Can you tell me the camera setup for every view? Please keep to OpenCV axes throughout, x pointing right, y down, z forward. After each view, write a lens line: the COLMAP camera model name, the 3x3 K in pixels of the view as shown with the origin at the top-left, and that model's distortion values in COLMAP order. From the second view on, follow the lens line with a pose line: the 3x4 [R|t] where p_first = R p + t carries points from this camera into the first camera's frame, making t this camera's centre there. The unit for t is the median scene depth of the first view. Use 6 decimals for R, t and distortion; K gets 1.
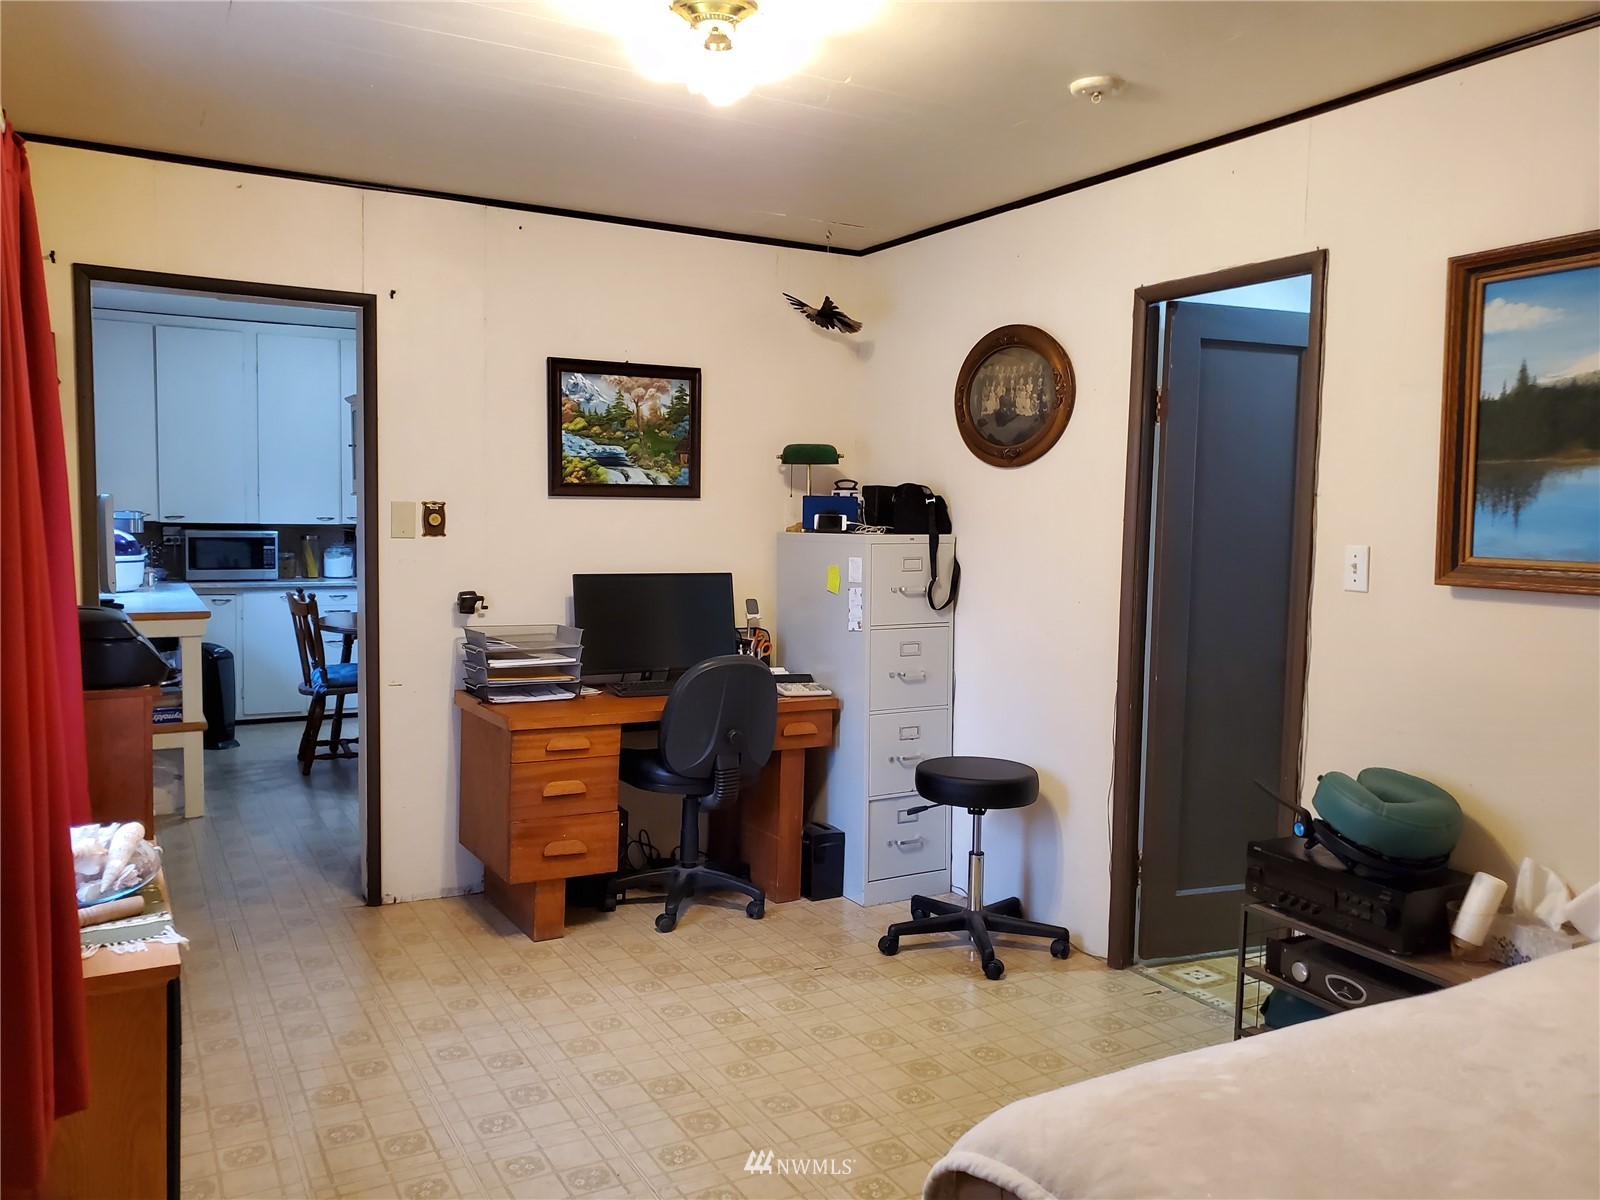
lens RADIAL K [[1253.8, 0, 809.7], [0, 1253.8, 606.1], [0, 0, 1]] dist [0.029771, -0.011337]
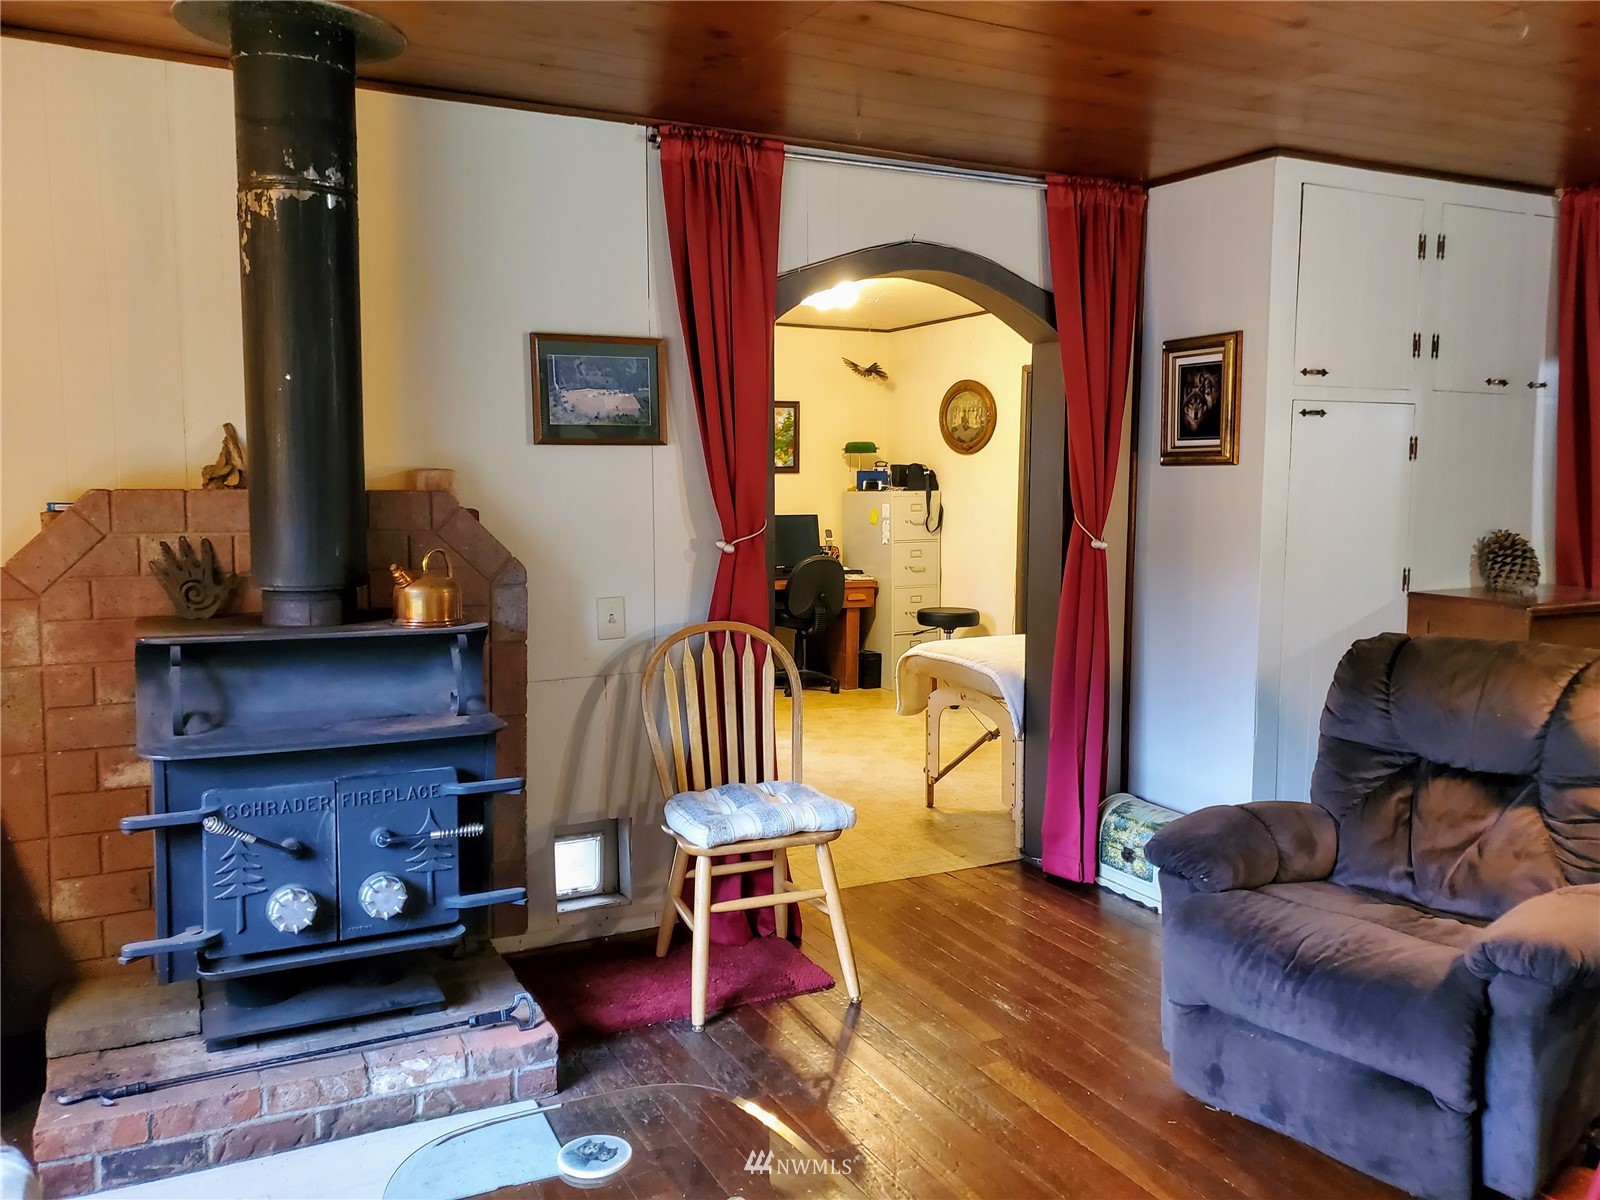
lens RADIAL K [[1253.8, 0, 814.9], [0, 1253.8, 590.0], [0, 0, 1]] dist [0.029771, -0.011337]
pose [[0.999312, -0.011500, -0.035251, -0.004221], [0.011976, 0.999839, 0.013328, 0.060245], [0.035092, -0.013741, 0.999290, -0.829750]]
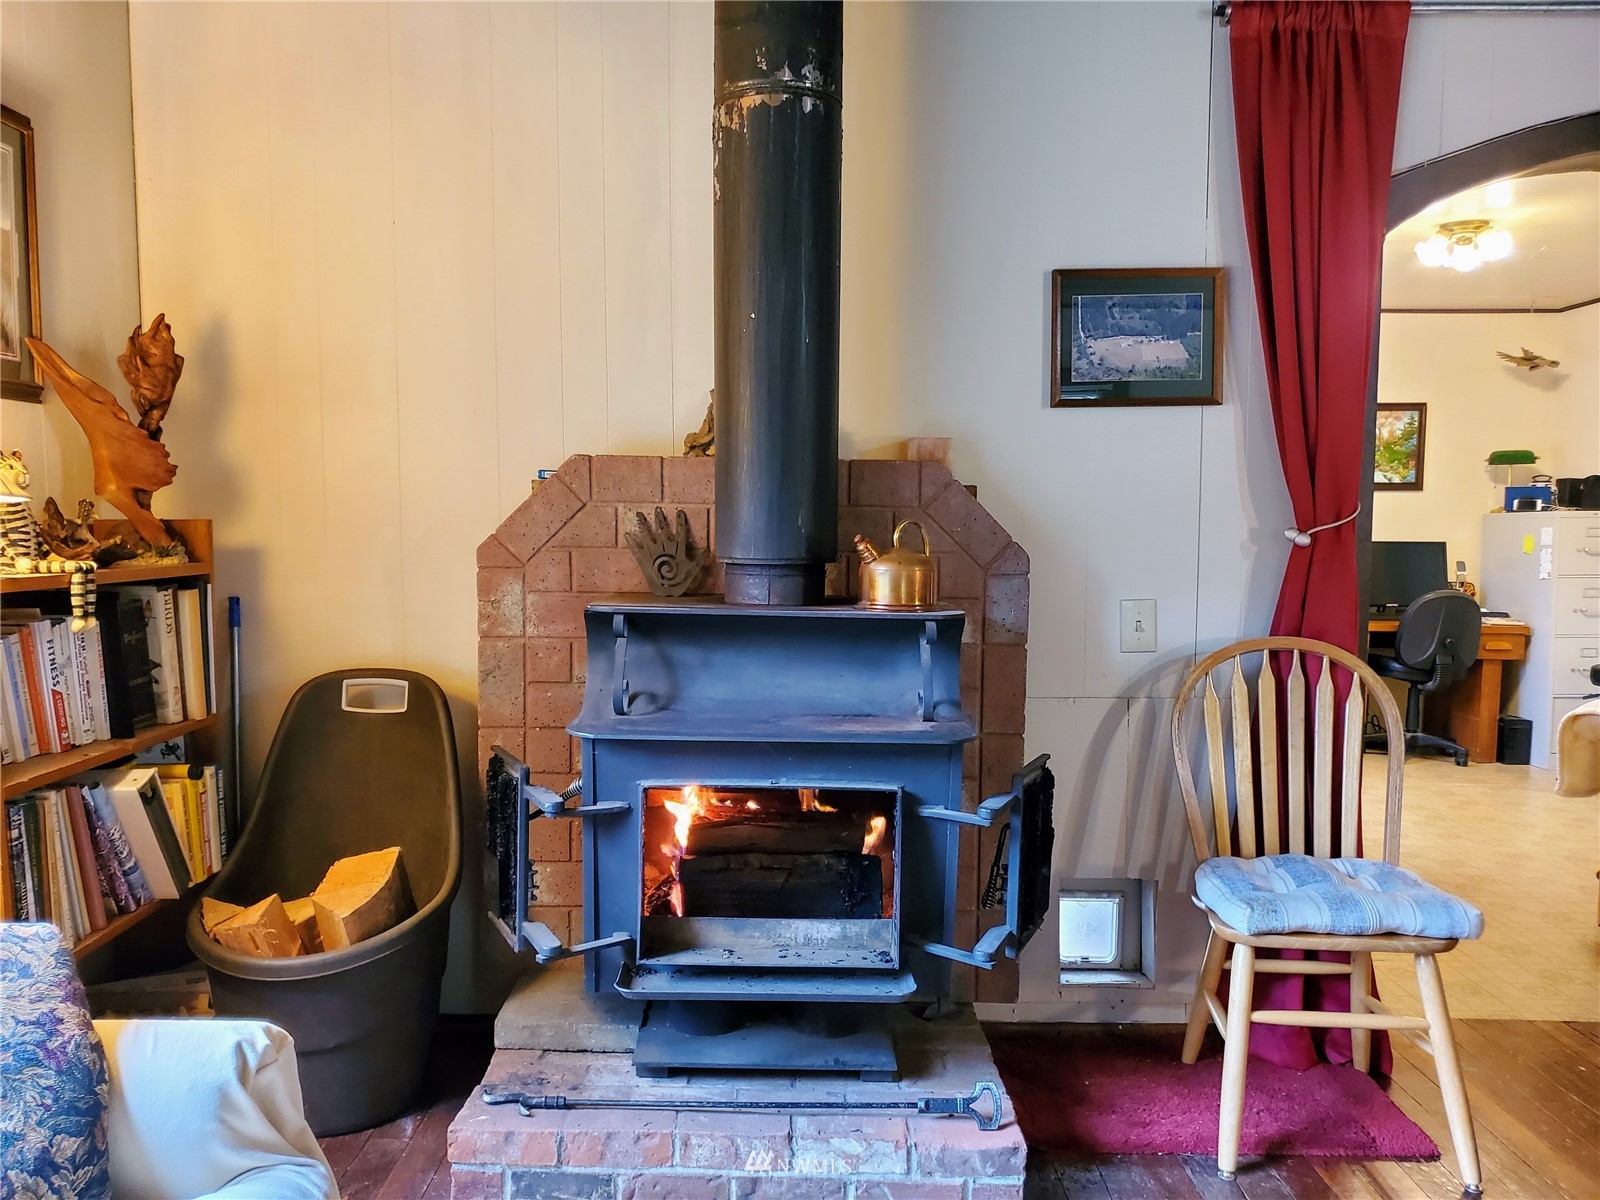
lens RADIAL K [[1253.8, 0, 793.9], [0, 1253.8, 619.8], [0, 0, 1]] dist [0.029771, -0.011337]
pose [[0.871474, 0.024297, -0.489840, -0.002553], [-0.029746, 0.999552, -0.003341, 0.094373], [0.489539, 0.017482, 0.871806, -0.662965]]
